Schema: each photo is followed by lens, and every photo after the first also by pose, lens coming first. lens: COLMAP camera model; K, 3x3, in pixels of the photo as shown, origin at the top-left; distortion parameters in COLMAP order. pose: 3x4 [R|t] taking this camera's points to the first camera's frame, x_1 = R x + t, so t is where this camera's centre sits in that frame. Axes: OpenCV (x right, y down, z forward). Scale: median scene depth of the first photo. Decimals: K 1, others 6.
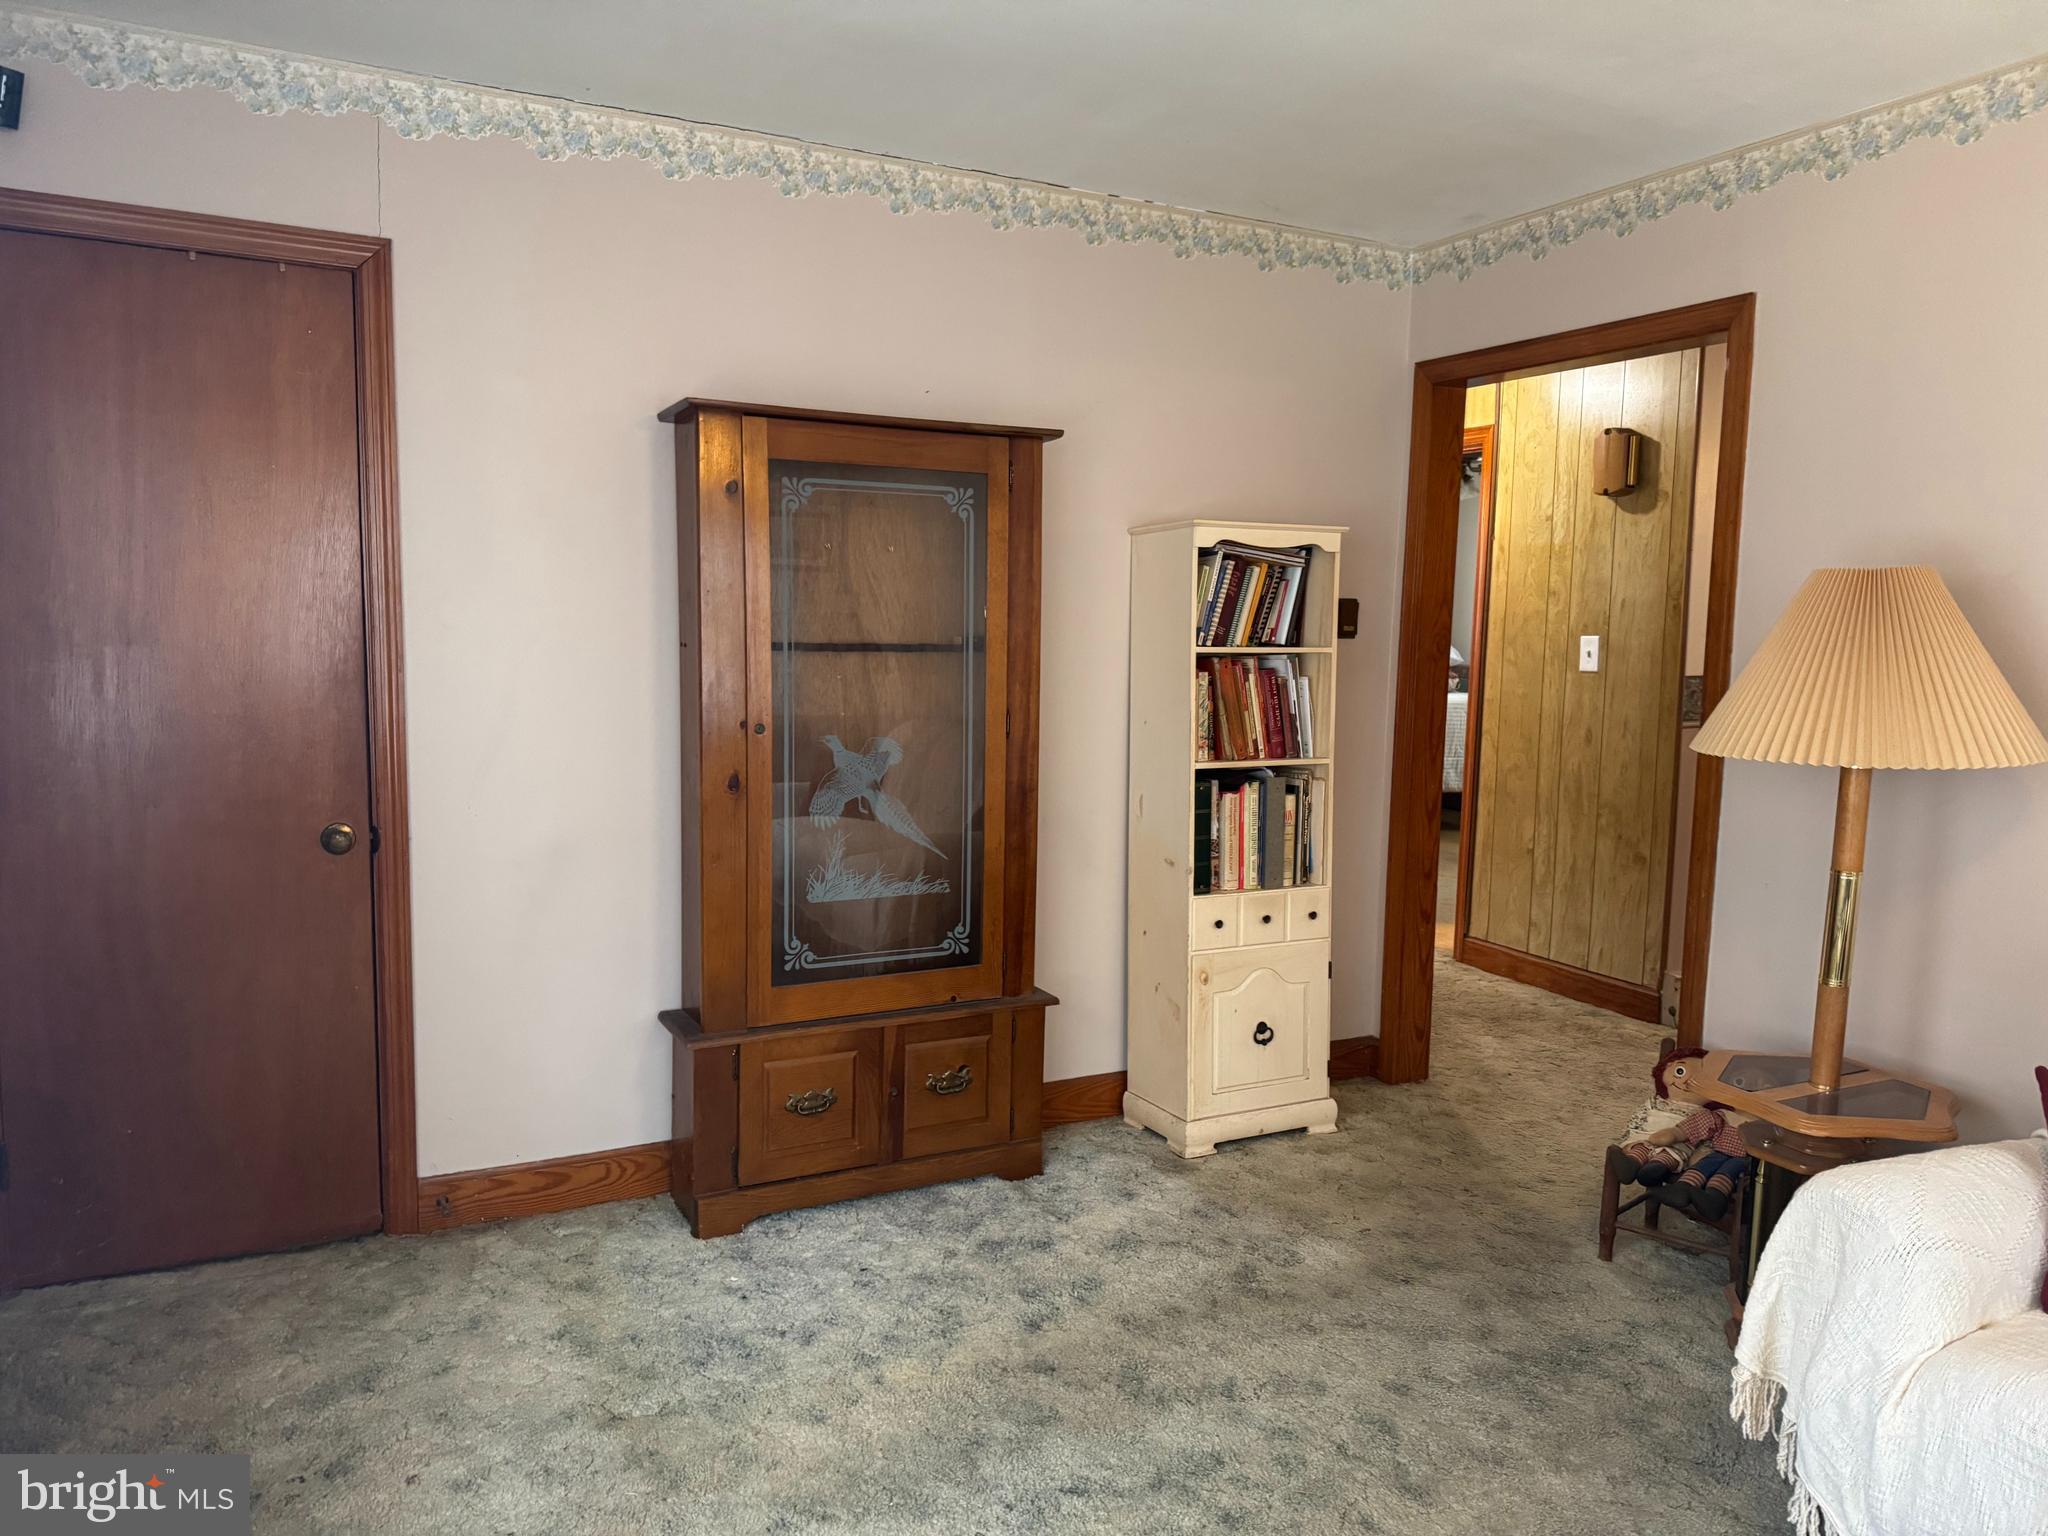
lens RADIAL K [[1451.4, 0, 1014.4], [0, 1451.4, 773.1], [0, 0, 1]] dist [0.131177, -0.224088]
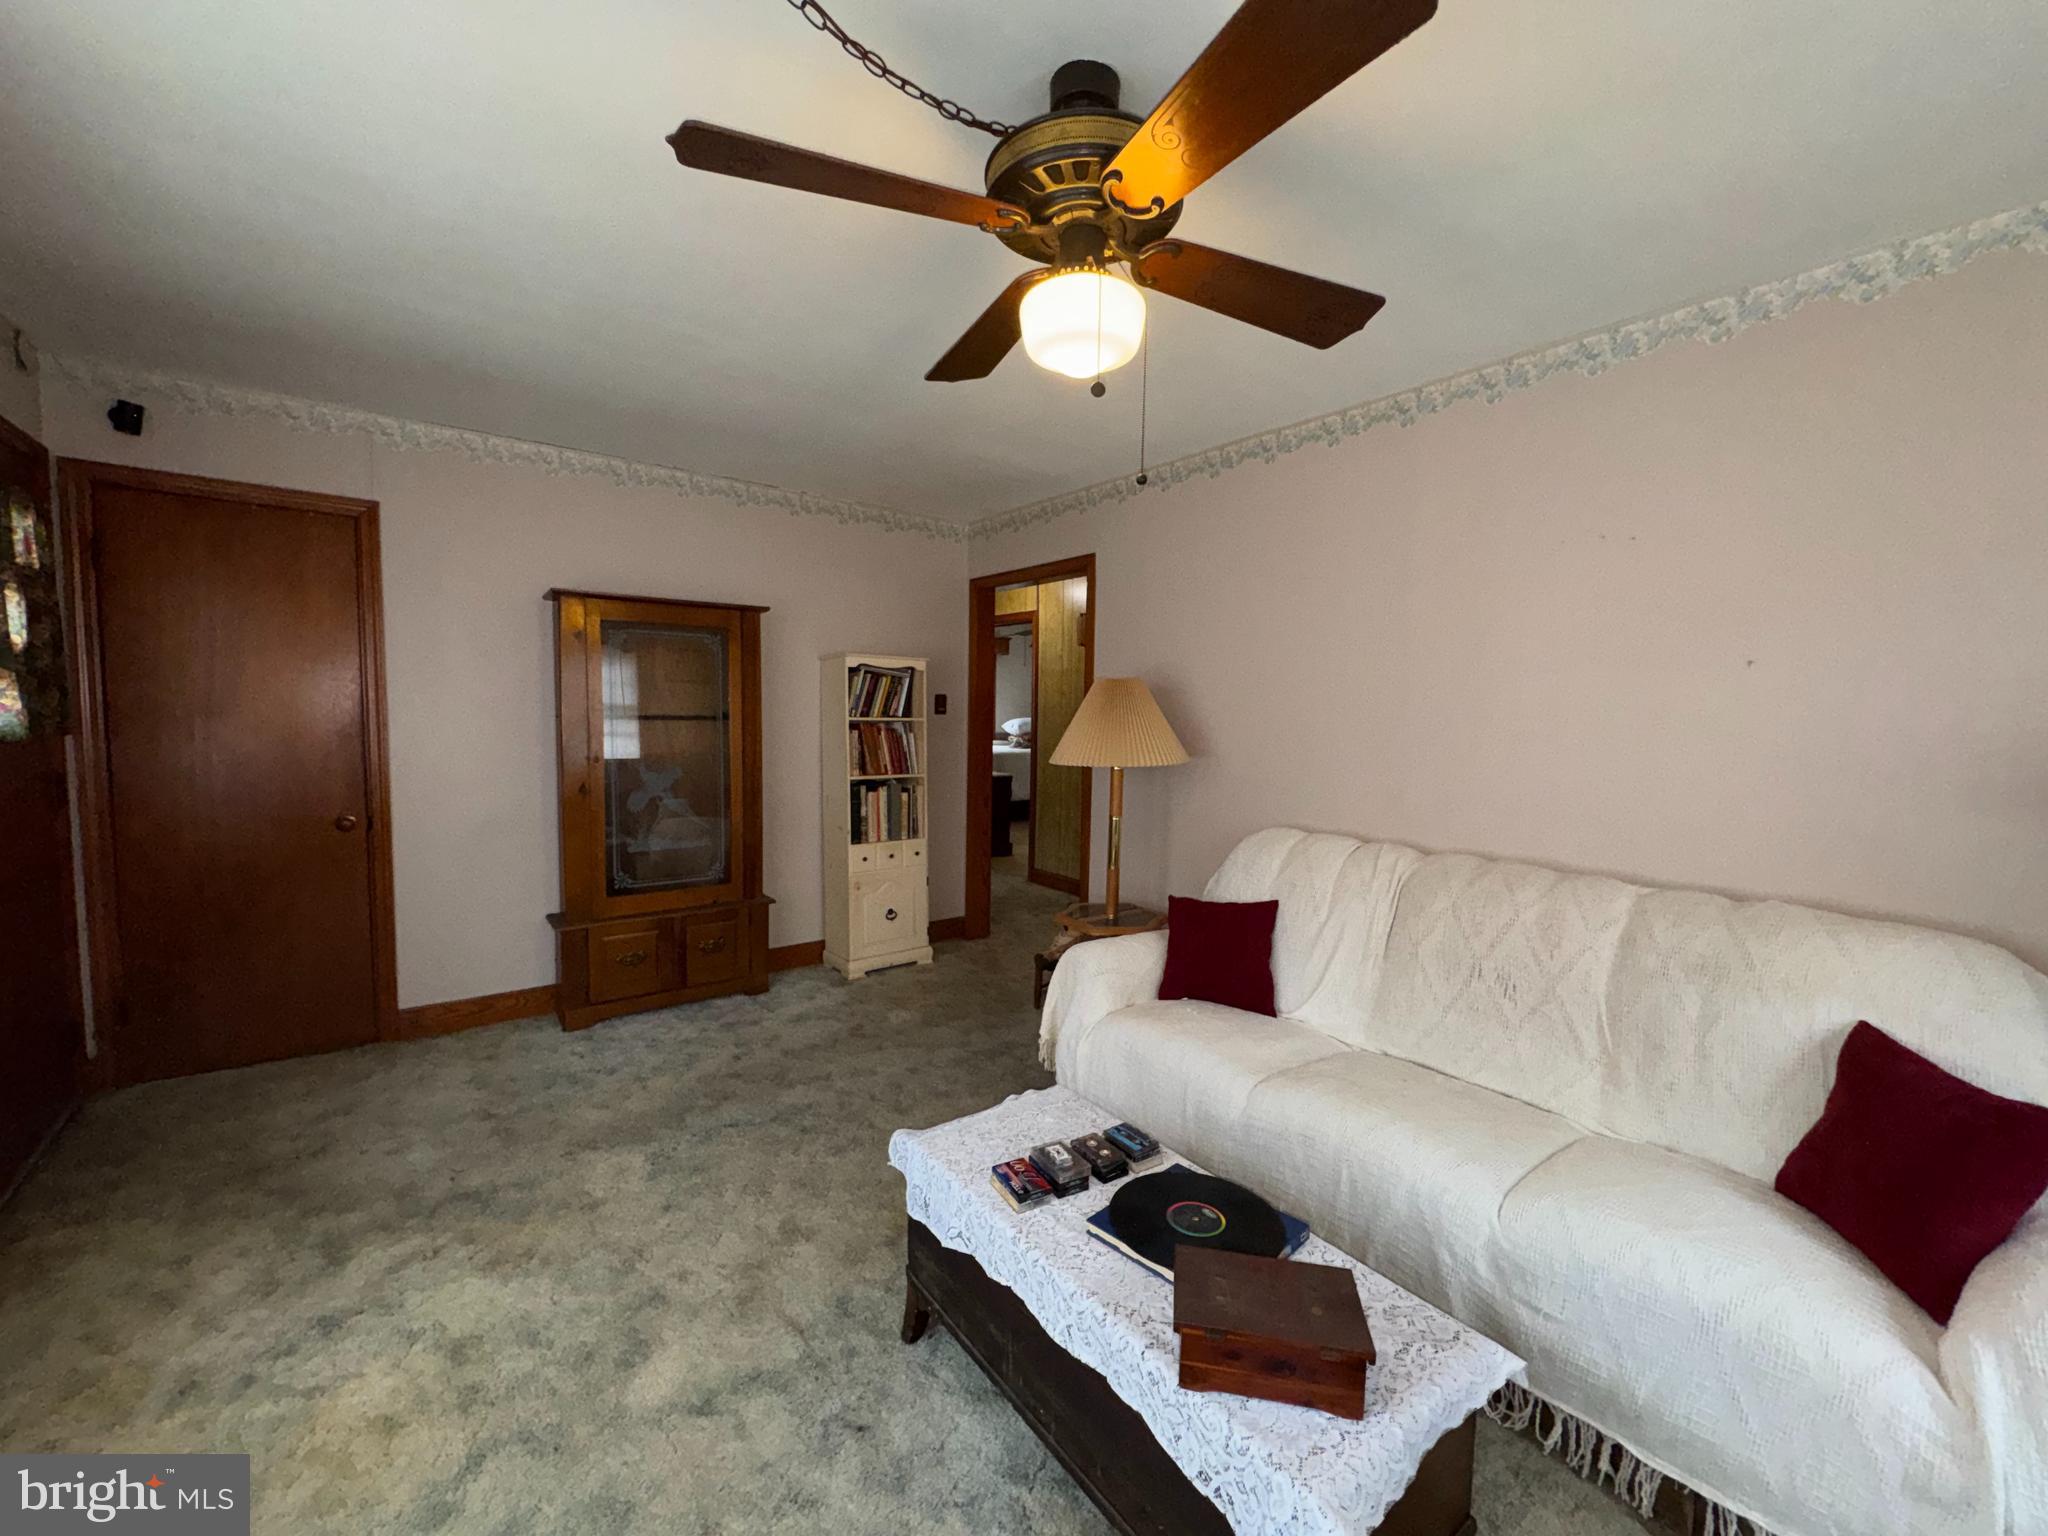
lens RADIAL K [[829.3, 0, 1024.0], [0, 829.3, 768.0], [0, 0, 1]] dist [0.001481, 0.000023]
pose [[0.983034, -0.015512, 0.182767, 0.163863], [0.022557, 0.999078, -0.036534, 0.029901], [-0.182031, 0.040036, 0.982477, -0.152001]]
